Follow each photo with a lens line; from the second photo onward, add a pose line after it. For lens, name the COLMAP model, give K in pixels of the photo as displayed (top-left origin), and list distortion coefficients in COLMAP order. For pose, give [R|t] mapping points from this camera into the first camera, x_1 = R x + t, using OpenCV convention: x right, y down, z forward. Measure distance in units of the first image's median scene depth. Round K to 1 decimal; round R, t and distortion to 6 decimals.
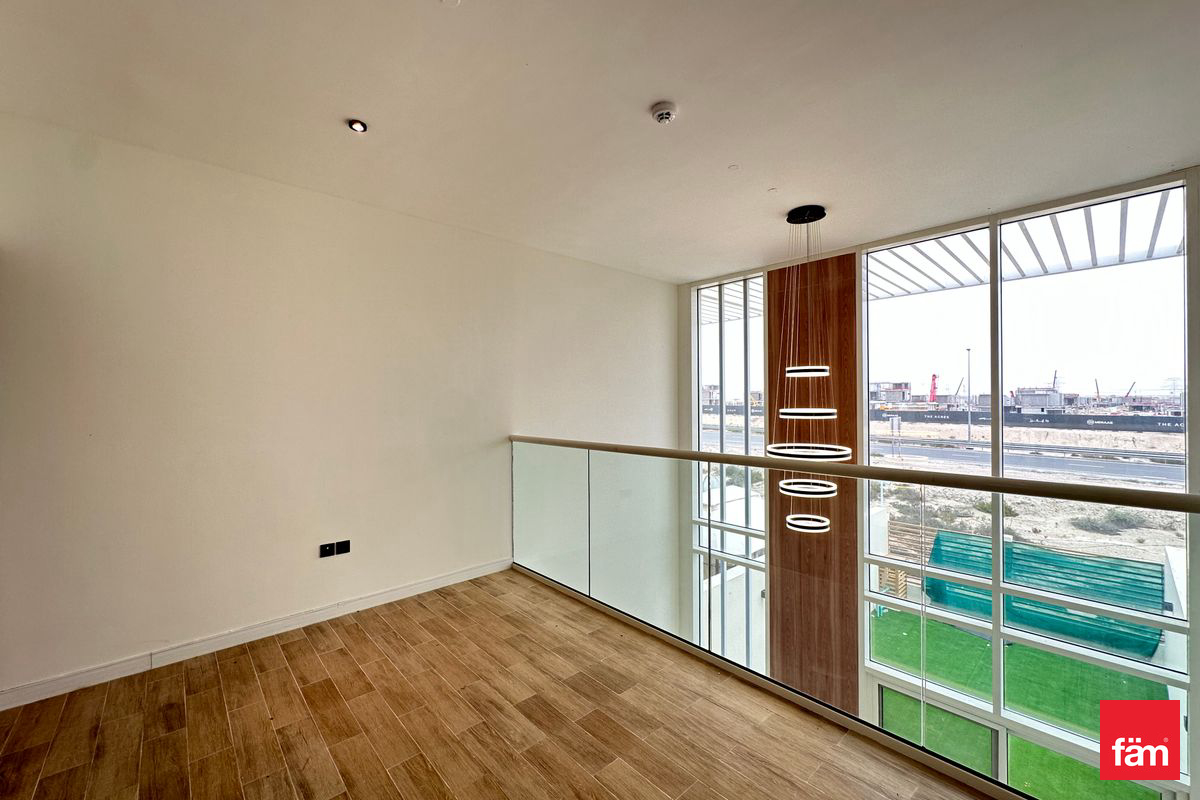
lens RADIAL K [[475.6, 0, 590.8], [0, 475.6, 400.4], [0, 0, 1]] dist [-0.003958, -0.000725]
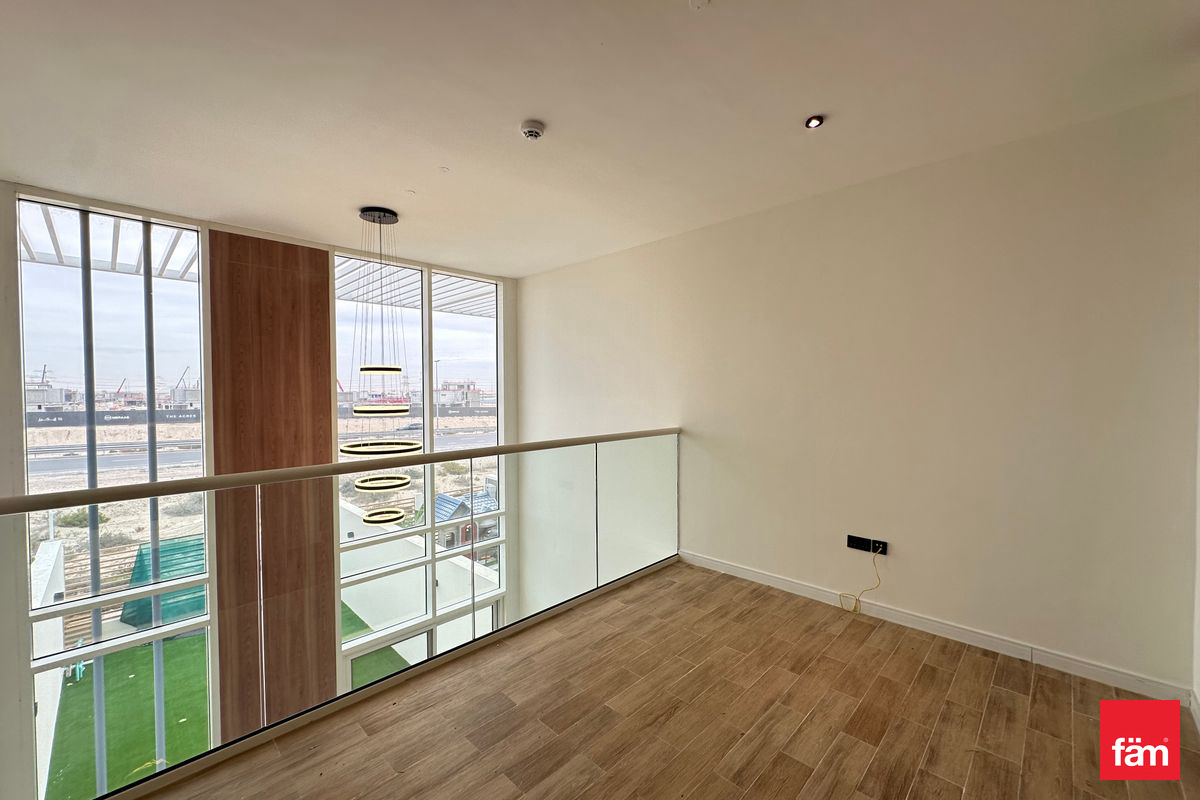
lens RADIAL K [[475.6, 0, 604.2], [0, 475.6, 399.7], [0, 0, 1]] dist [-0.003958, -0.000725]
pose [[-0.062857, -0.015280, 0.997906, -0.633852], [0.008054, 0.999842, 0.015817, -0.007531], [-0.997990, 0.009031, -0.062724, 0.618939]]
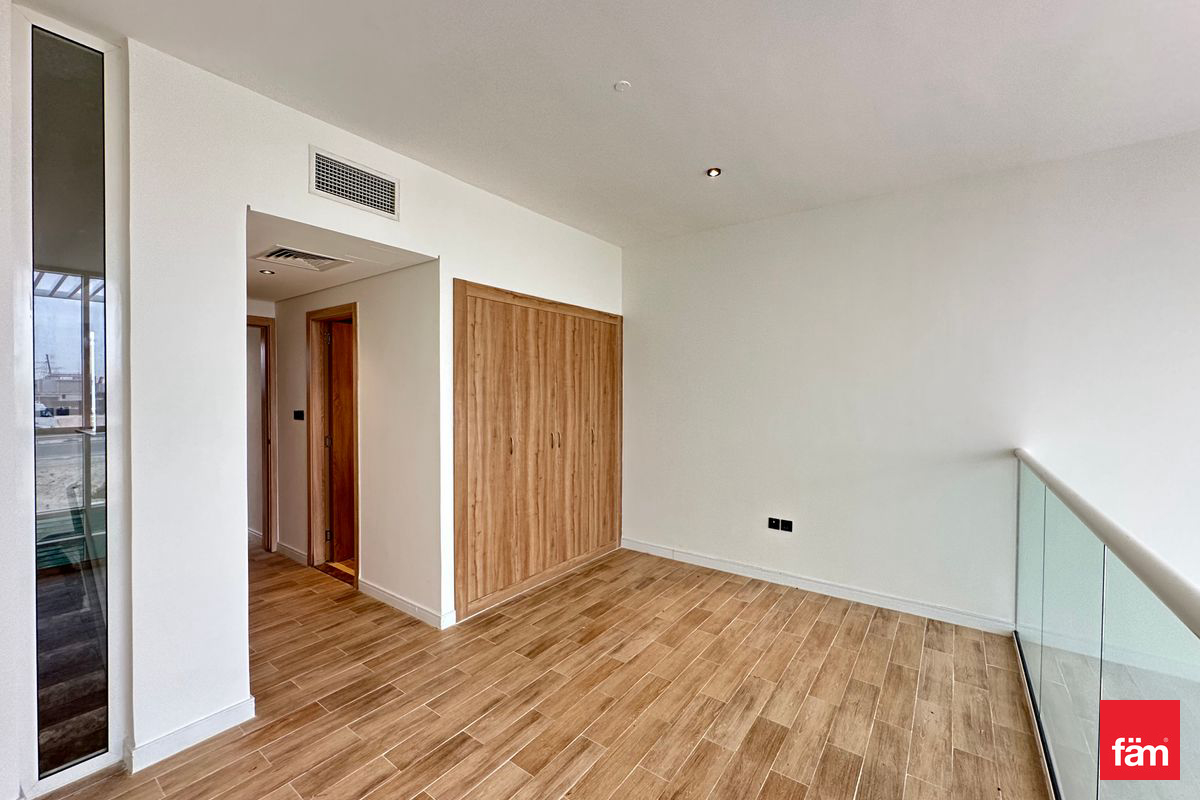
lens RADIAL K [[475.6, 0, 606.2], [0, 475.6, 402.3], [0, 0, 1]] dist [-0.003958, -0.000725]
pose [[0.212746, 0.027416, -0.976723, 0.469973], [-0.005039, 0.999624, 0.026961, -0.011323], [0.977095, -0.000814, 0.212804, 0.334735]]
